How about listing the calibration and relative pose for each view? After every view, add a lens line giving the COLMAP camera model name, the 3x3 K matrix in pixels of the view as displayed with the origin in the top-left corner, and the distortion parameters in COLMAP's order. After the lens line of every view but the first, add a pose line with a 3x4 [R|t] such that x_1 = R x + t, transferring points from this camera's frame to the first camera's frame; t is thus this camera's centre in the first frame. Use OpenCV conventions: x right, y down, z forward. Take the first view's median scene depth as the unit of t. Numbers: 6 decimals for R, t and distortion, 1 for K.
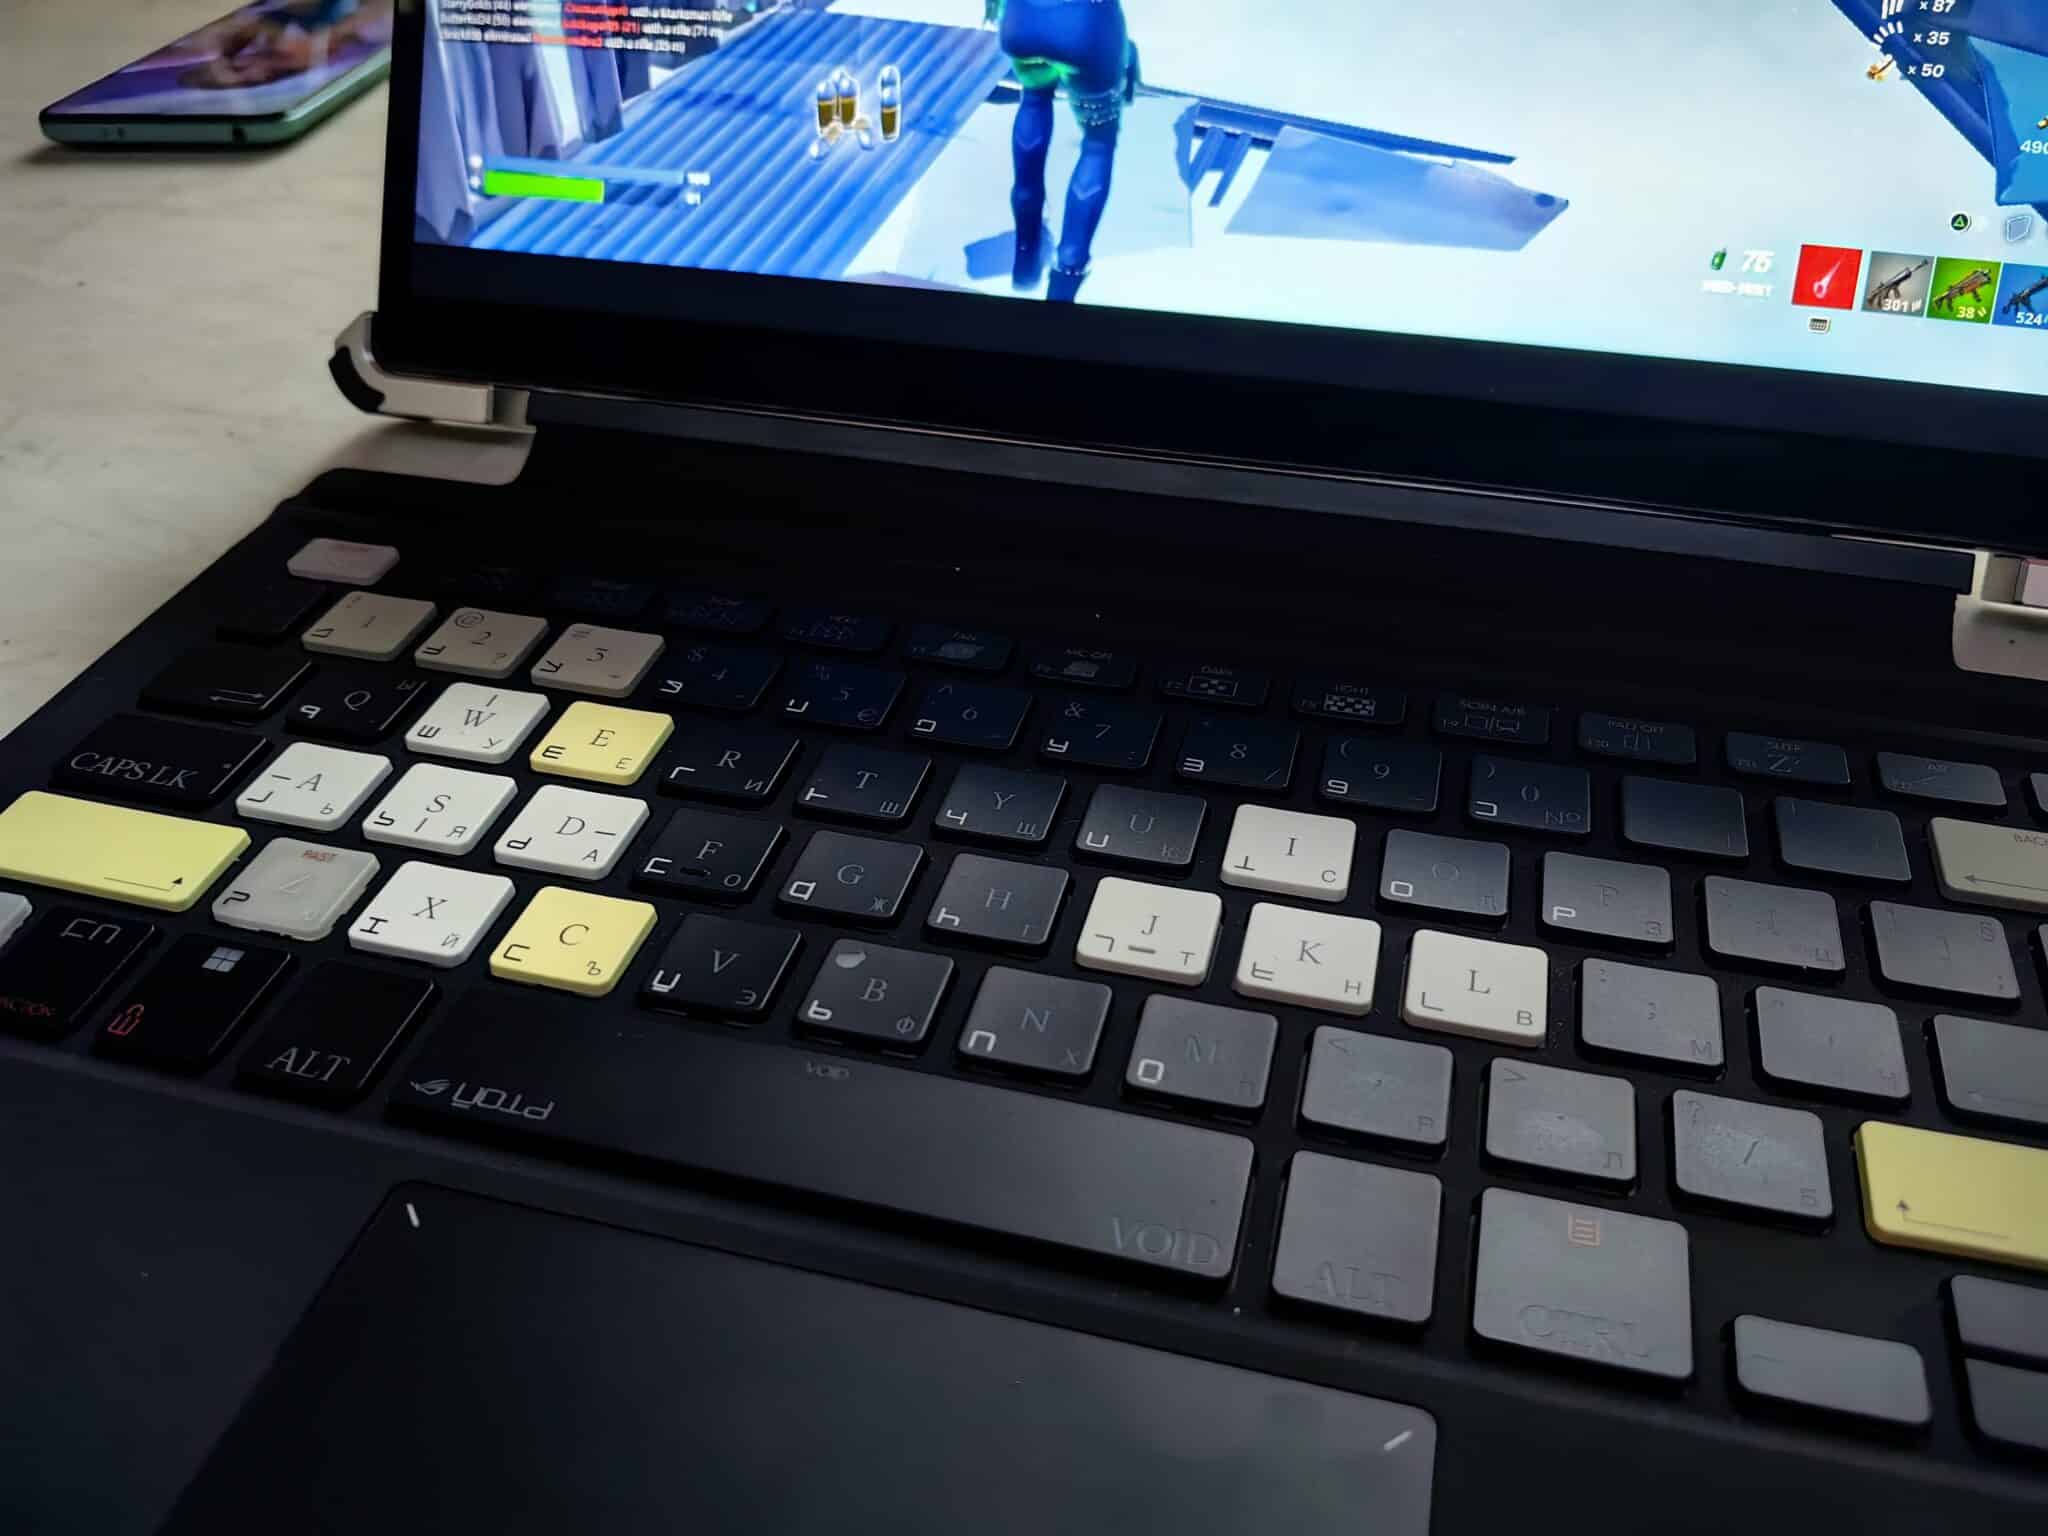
lens RADIAL K [[1711.7, 0, 1020.6], [0, 1711.7, 810.9], [0, 0, 1]] dist [0.003542, -0.082308]
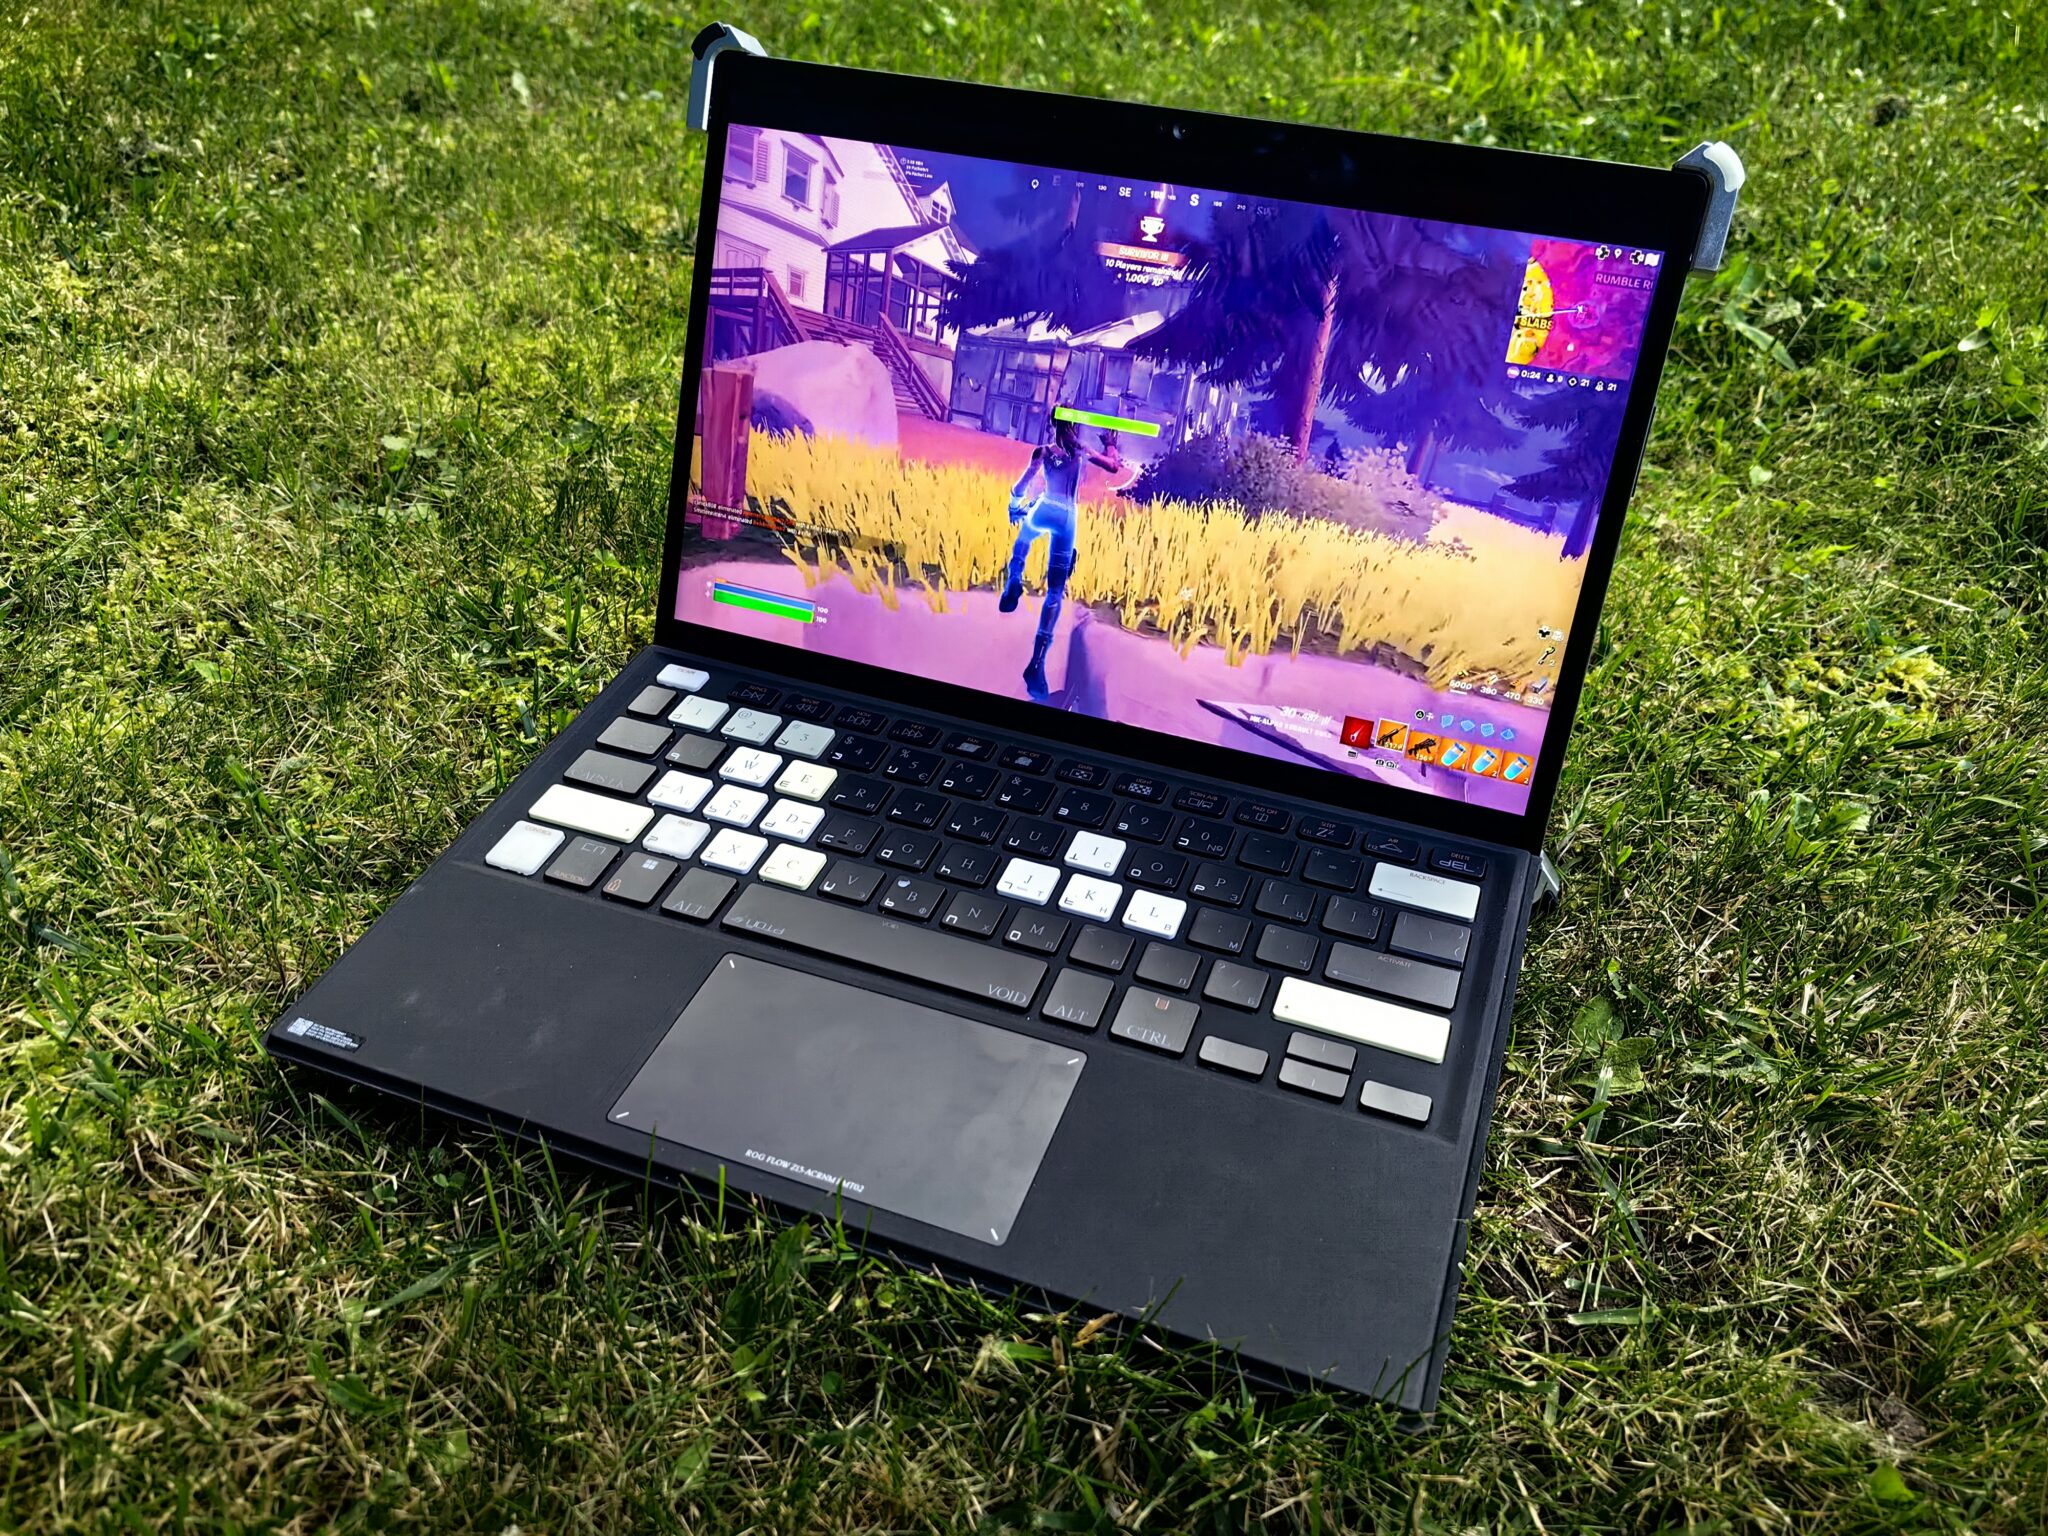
lens RADIAL K [[1711.7, 0, 1015.2], [0, 1711.7, 760.5], [0, 0, 1]] dist [0.003542, -0.082308]
pose [[0.994494, 0.073306, -0.074881, 0.199913], [-0.073879, 0.997255, -0.004904, -0.076991], [0.074316, 0.010409, 0.997180, -1.248006]]
